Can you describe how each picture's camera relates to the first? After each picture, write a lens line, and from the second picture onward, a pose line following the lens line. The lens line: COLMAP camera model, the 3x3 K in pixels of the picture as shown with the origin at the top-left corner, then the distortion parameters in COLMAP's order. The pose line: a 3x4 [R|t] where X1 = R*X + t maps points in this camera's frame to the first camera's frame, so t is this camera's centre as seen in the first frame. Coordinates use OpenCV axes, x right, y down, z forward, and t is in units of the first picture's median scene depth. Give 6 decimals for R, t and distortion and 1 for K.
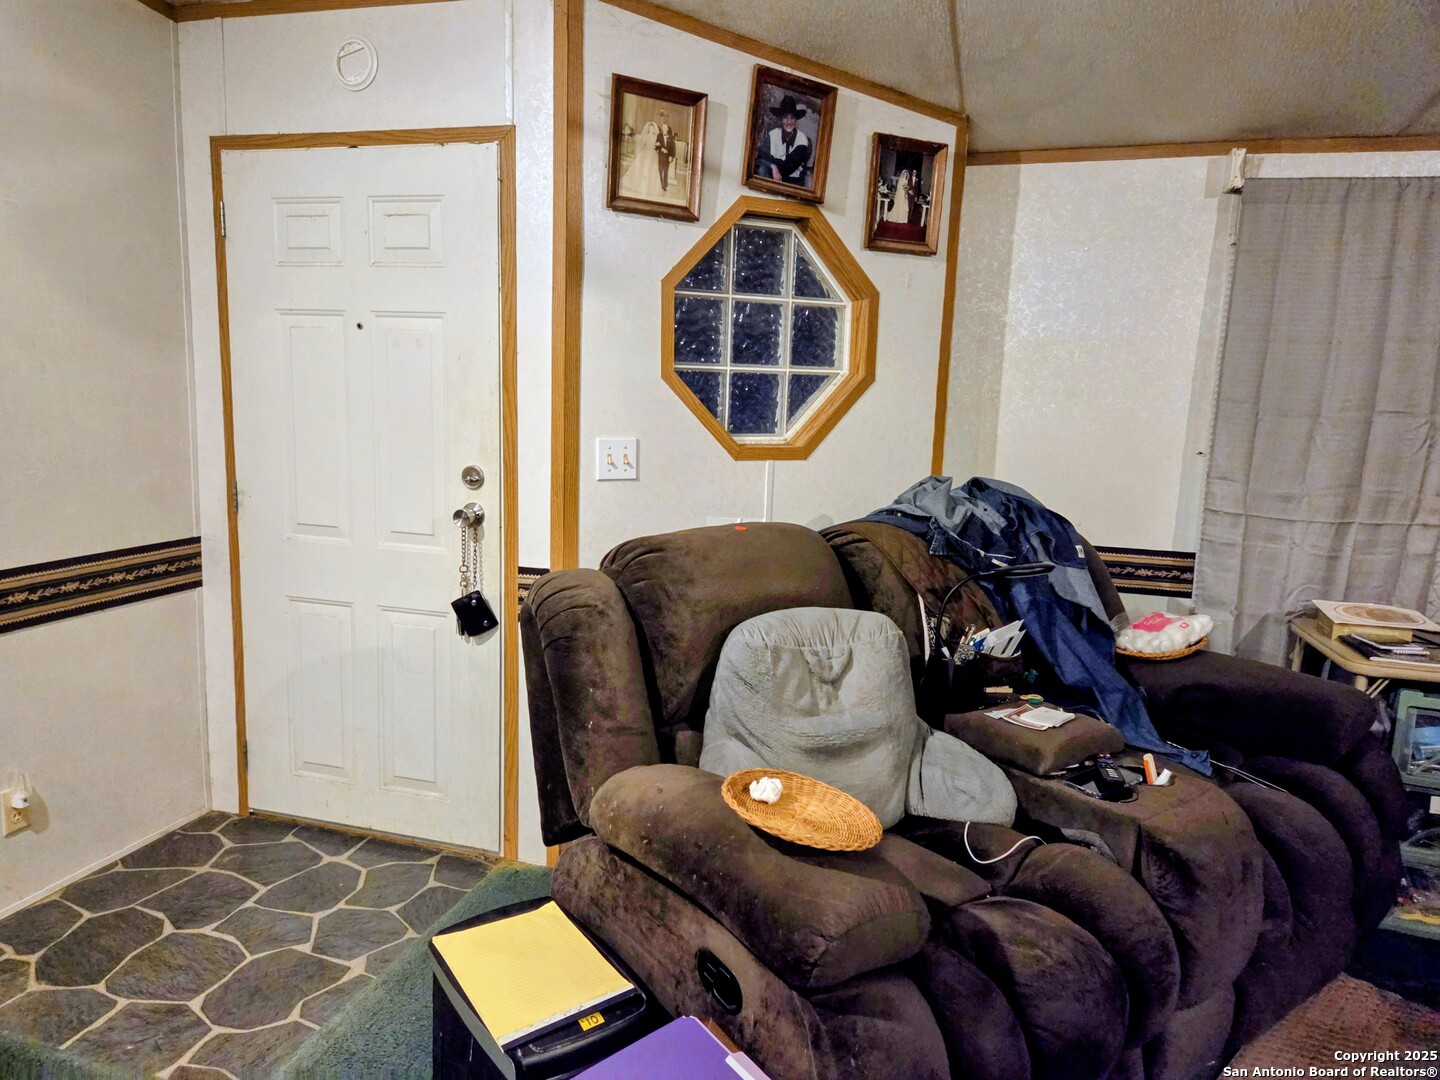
lens RADIAL K [[976.4, 0, 709.3], [0, 976.4, 526.9], [0, 0, 1]] dist [0.015770, -0.005352]
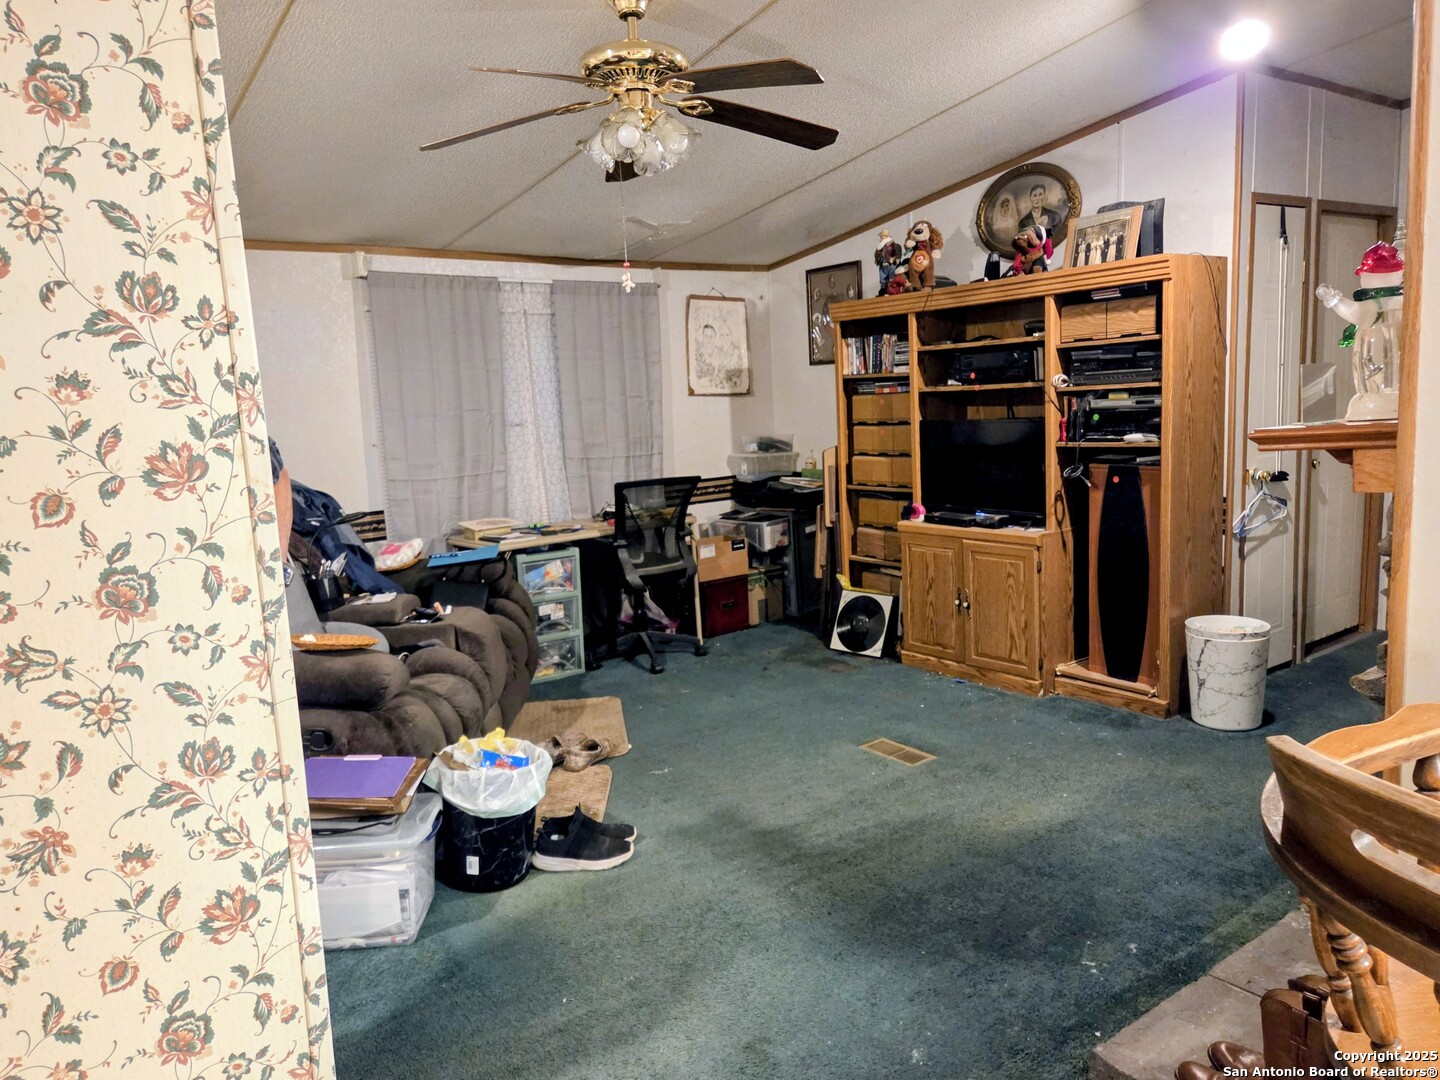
lens RADIAL K [[976.4, 0, 716.8], [0, 976.4, 539.4], [0, 0, 1]] dist [0.015770, -0.005352]
pose [[0.590684, -0.185592, 0.785270, -0.441088], [0.179629, 0.979013, 0.096264, 0.019315], [-0.786655, 0.084195, 0.611625, -0.372149]]
